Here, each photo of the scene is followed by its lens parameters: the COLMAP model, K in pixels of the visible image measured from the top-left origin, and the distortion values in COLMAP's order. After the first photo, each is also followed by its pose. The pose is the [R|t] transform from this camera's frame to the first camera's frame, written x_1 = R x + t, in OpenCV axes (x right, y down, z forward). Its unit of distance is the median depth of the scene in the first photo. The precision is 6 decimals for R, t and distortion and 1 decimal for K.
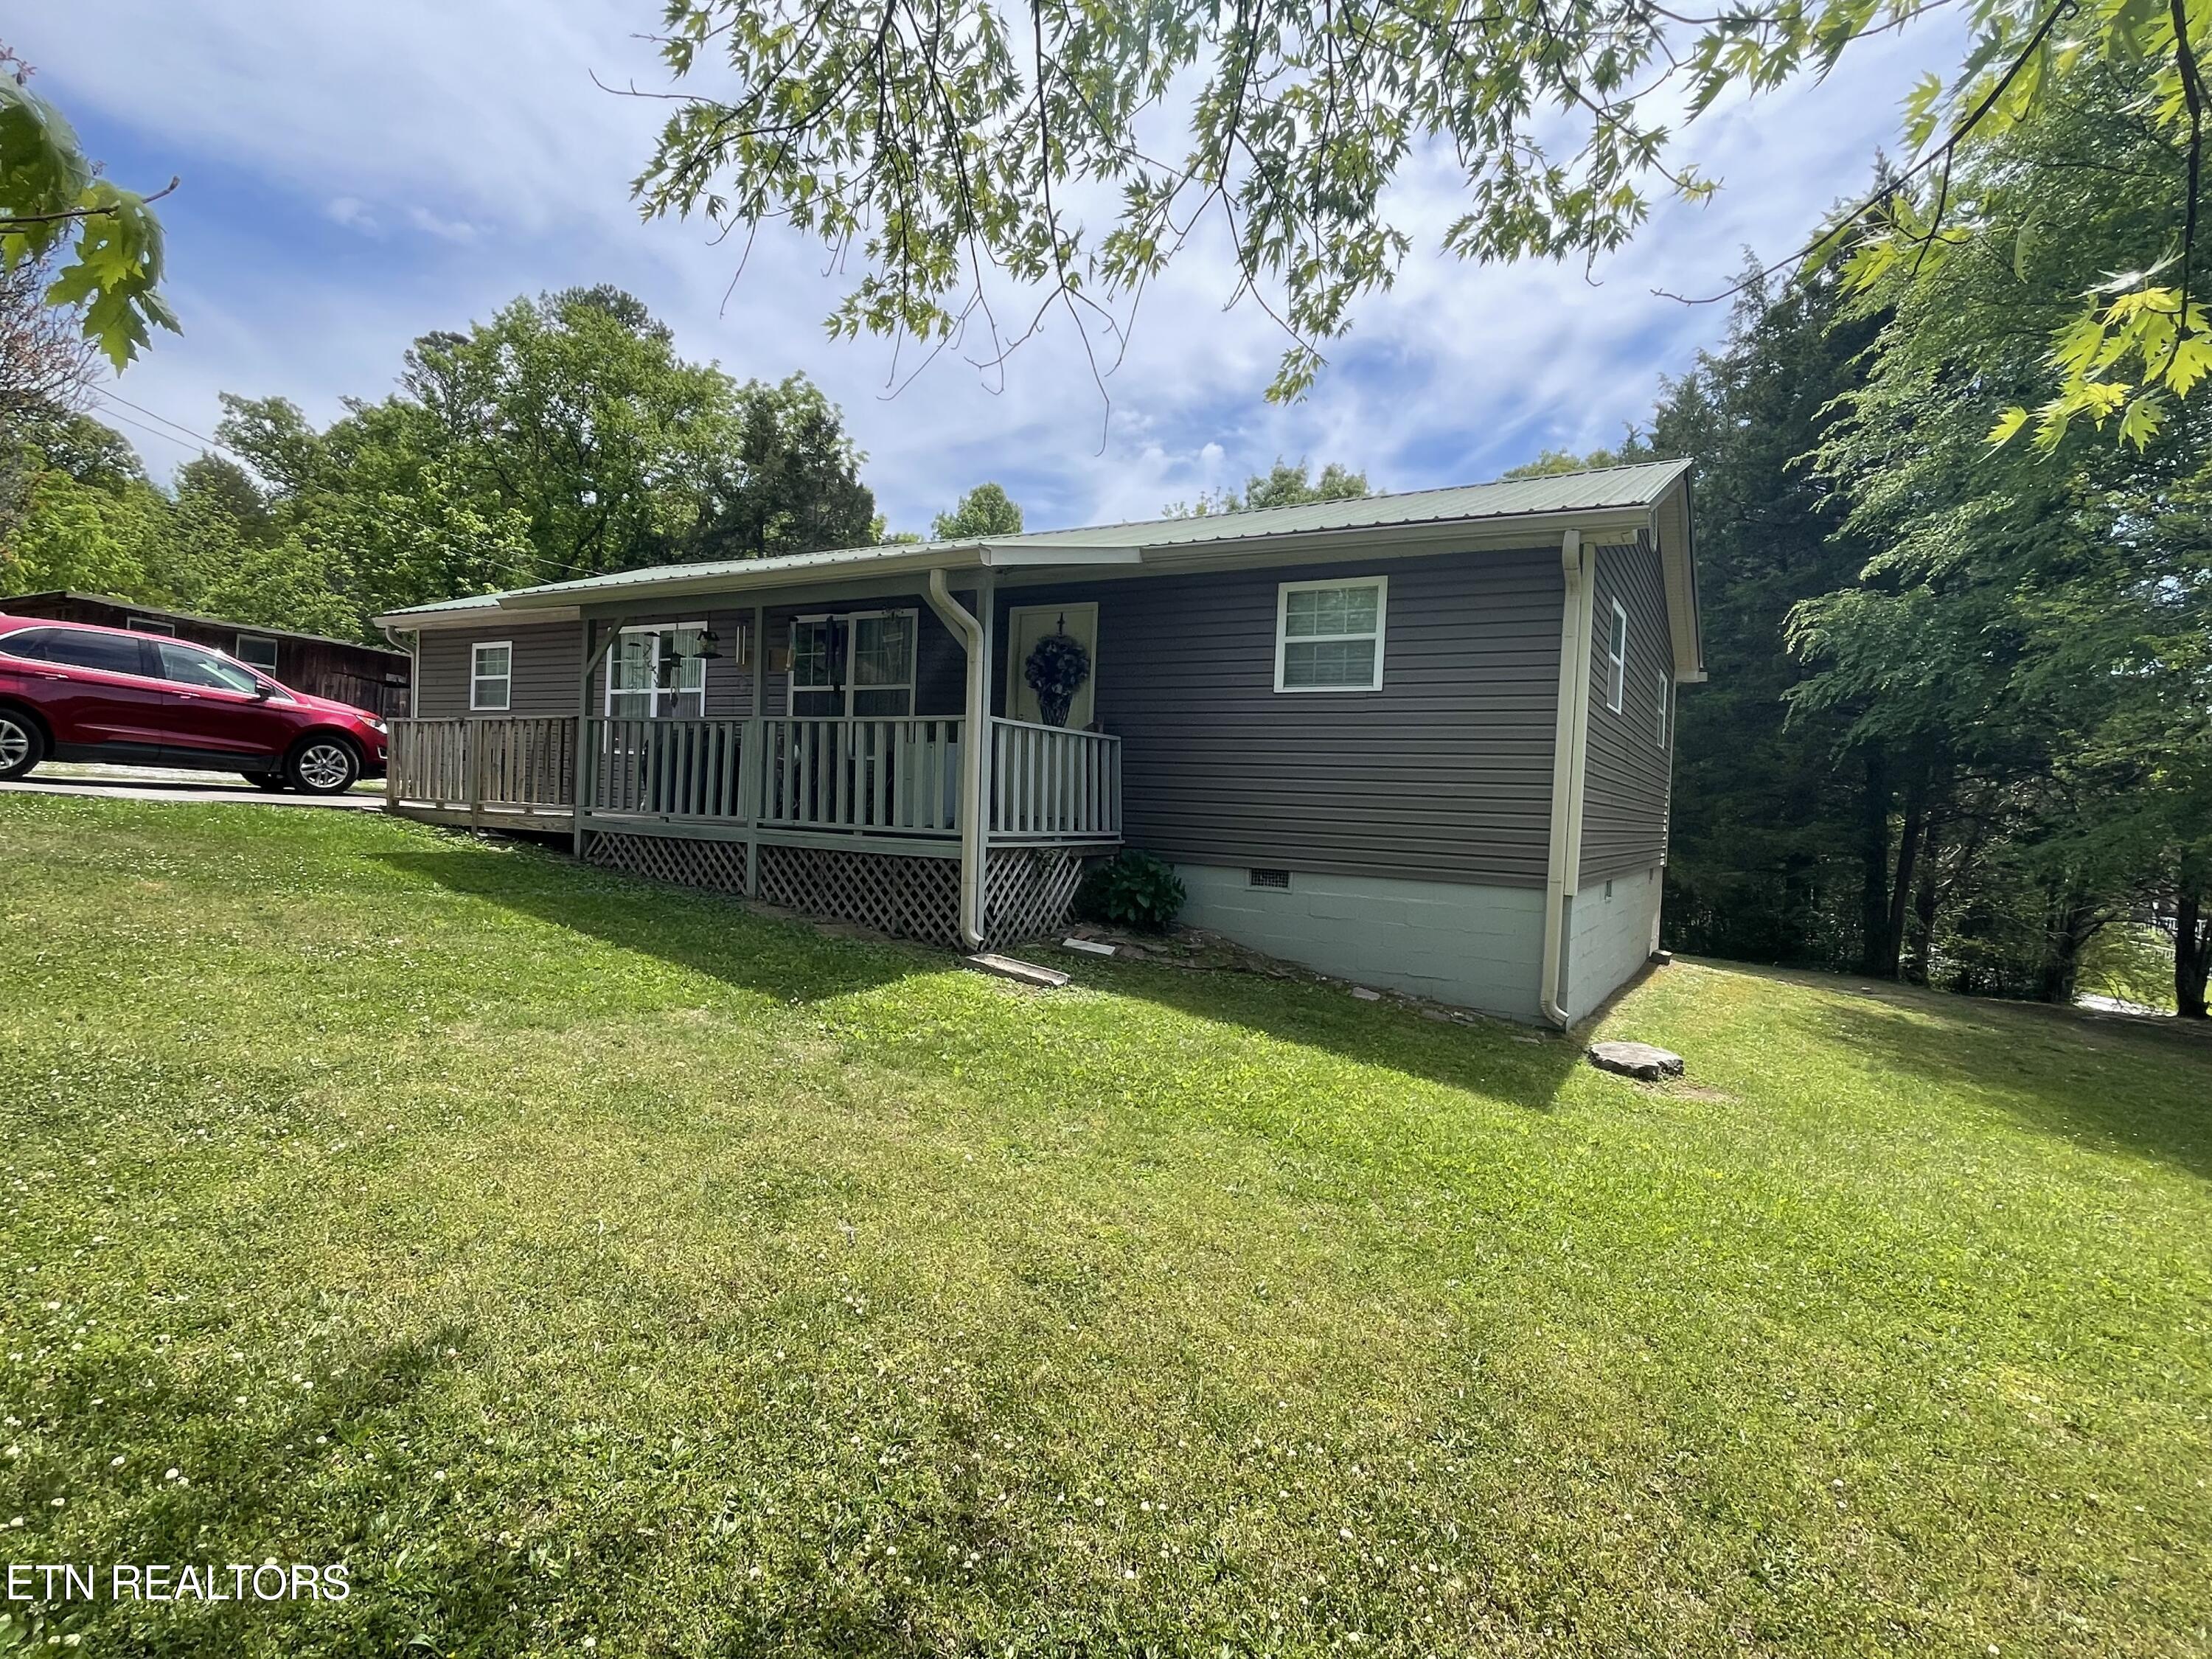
lens RADIAL K [[1126.8, 0, 1095.6], [0, 1126.8, 828.3], [0, 0, 1]] dist [-0.005710, 0.007497]
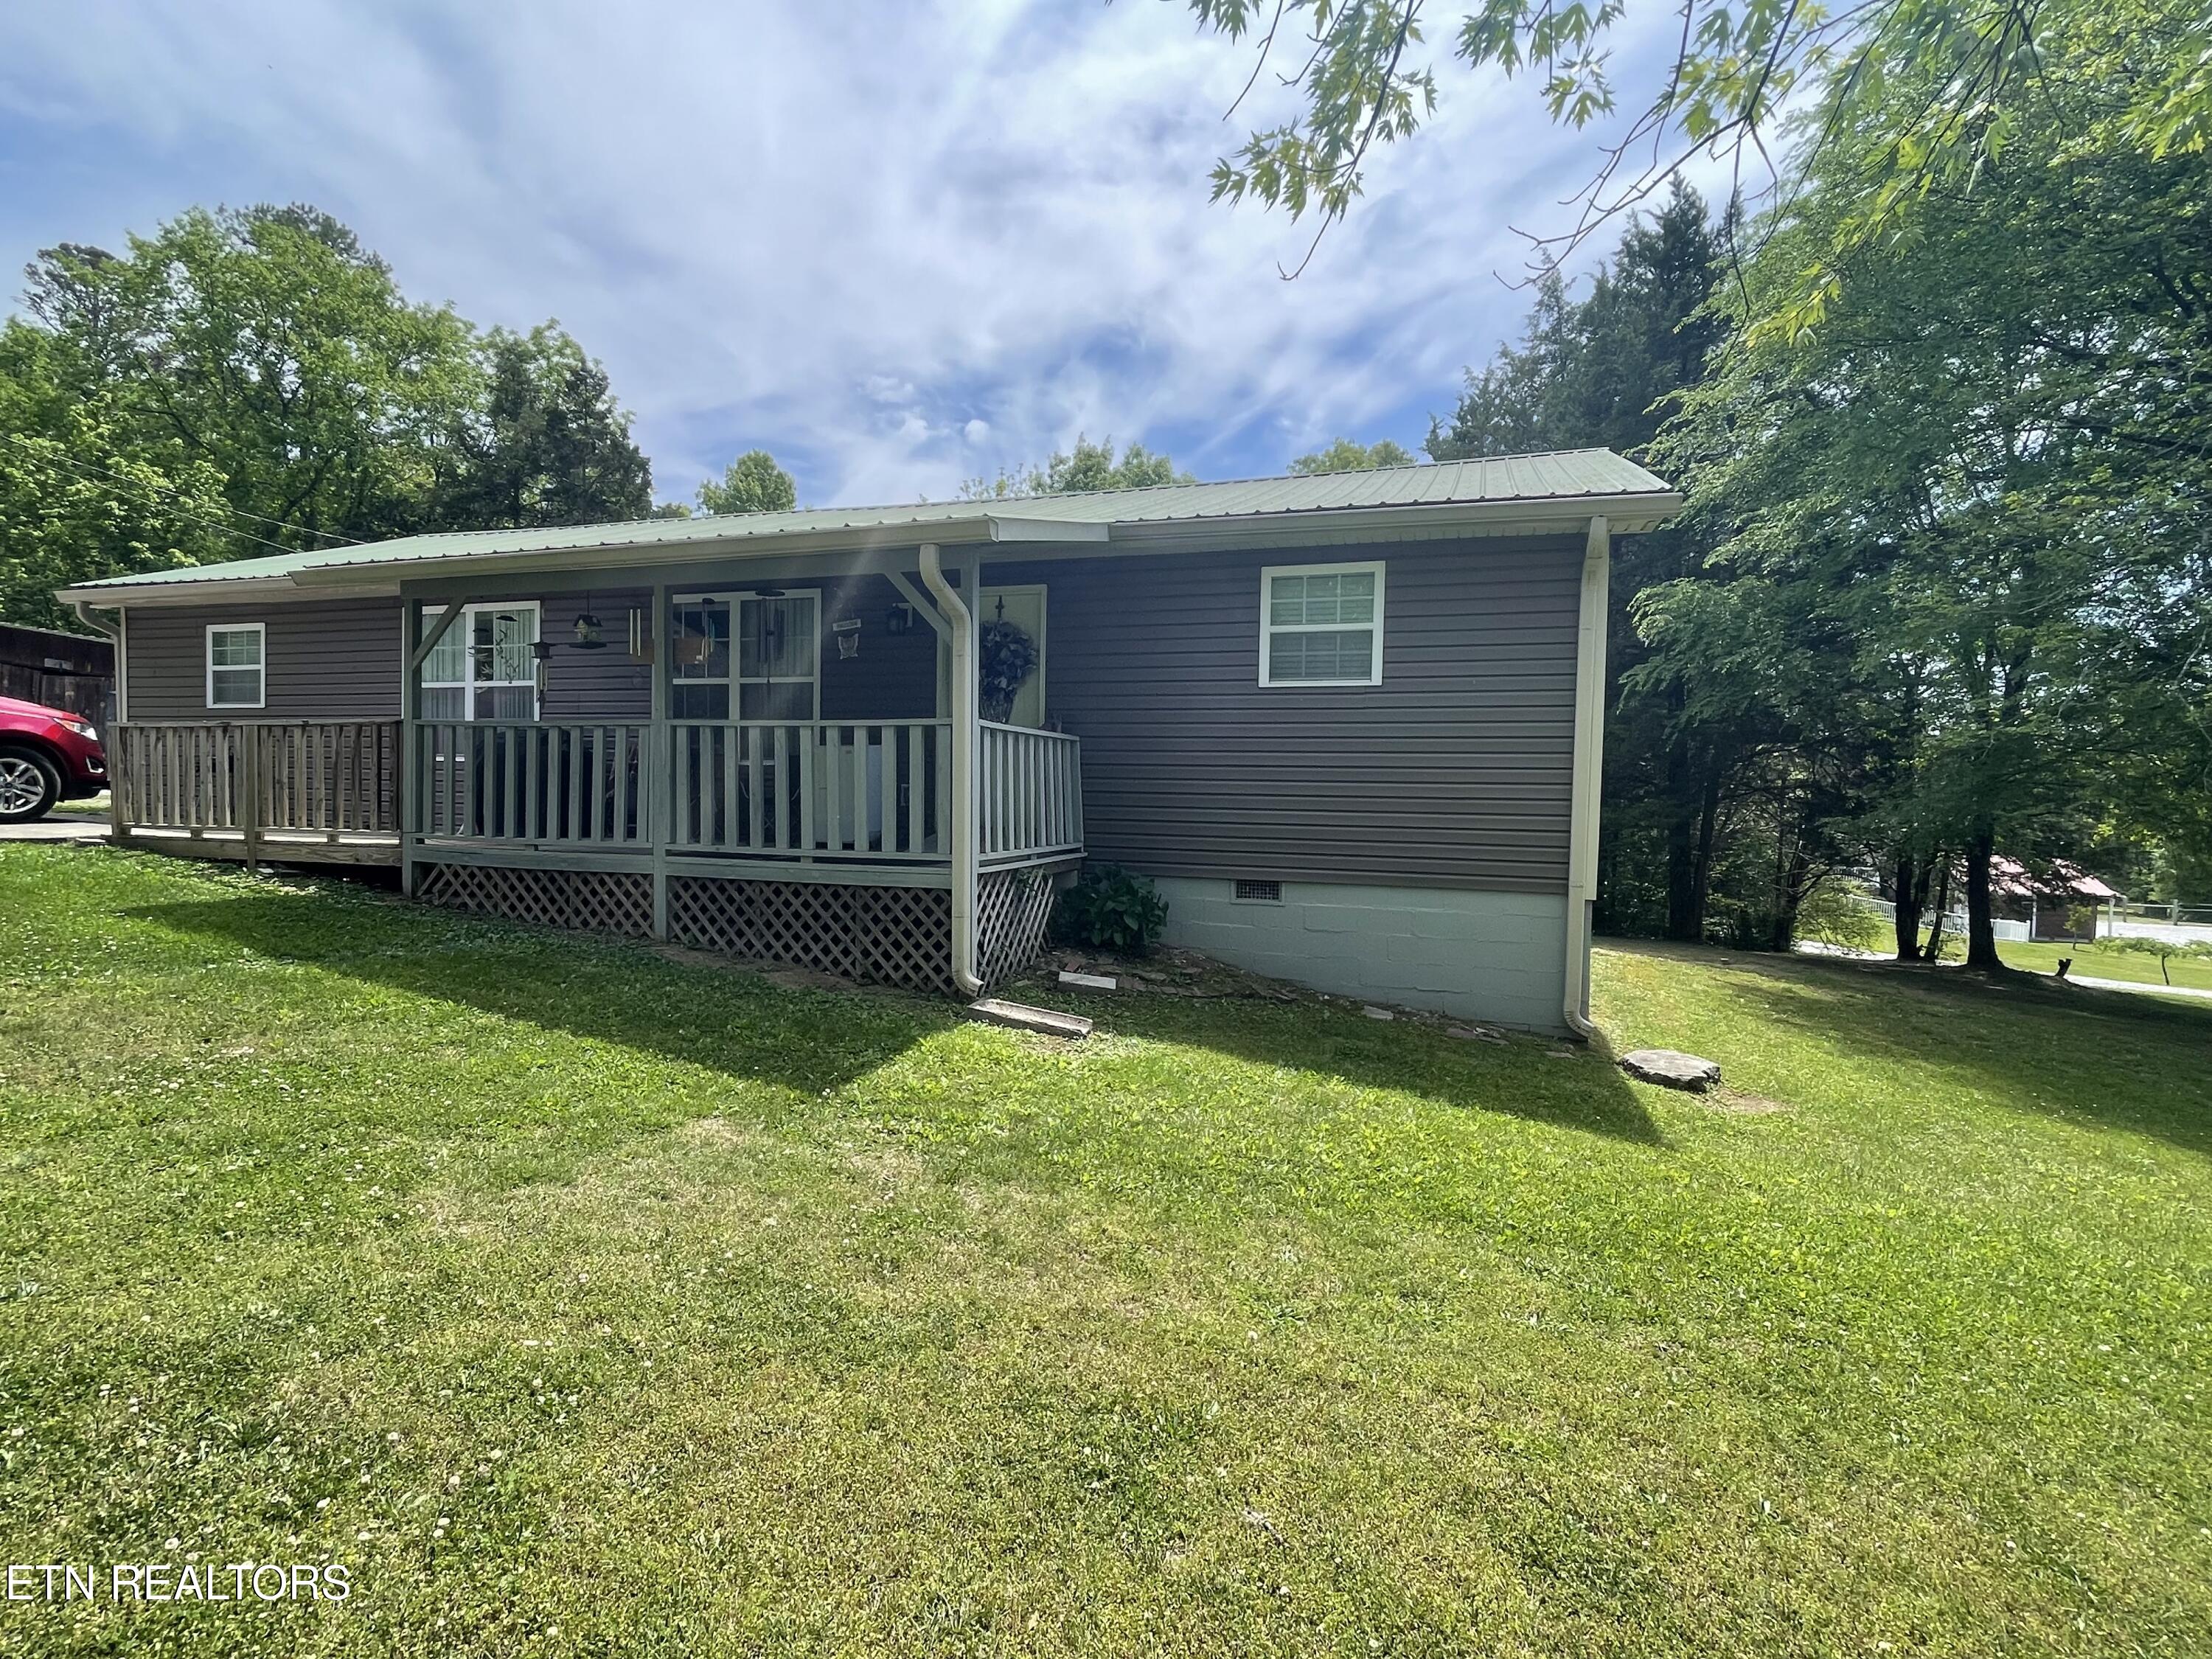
lens RADIAL K [[1126.8, 0, 1088.3], [0, 1126.8, 821.1], [0, 0, 1]] dist [-0.005710, 0.007497]
pose [[0.978818, -0.030740, 0.202409, -0.161917], [0.028275, 0.999487, 0.015060, -0.028846], [-0.202769, -0.009018, 0.979185, 0.130420]]
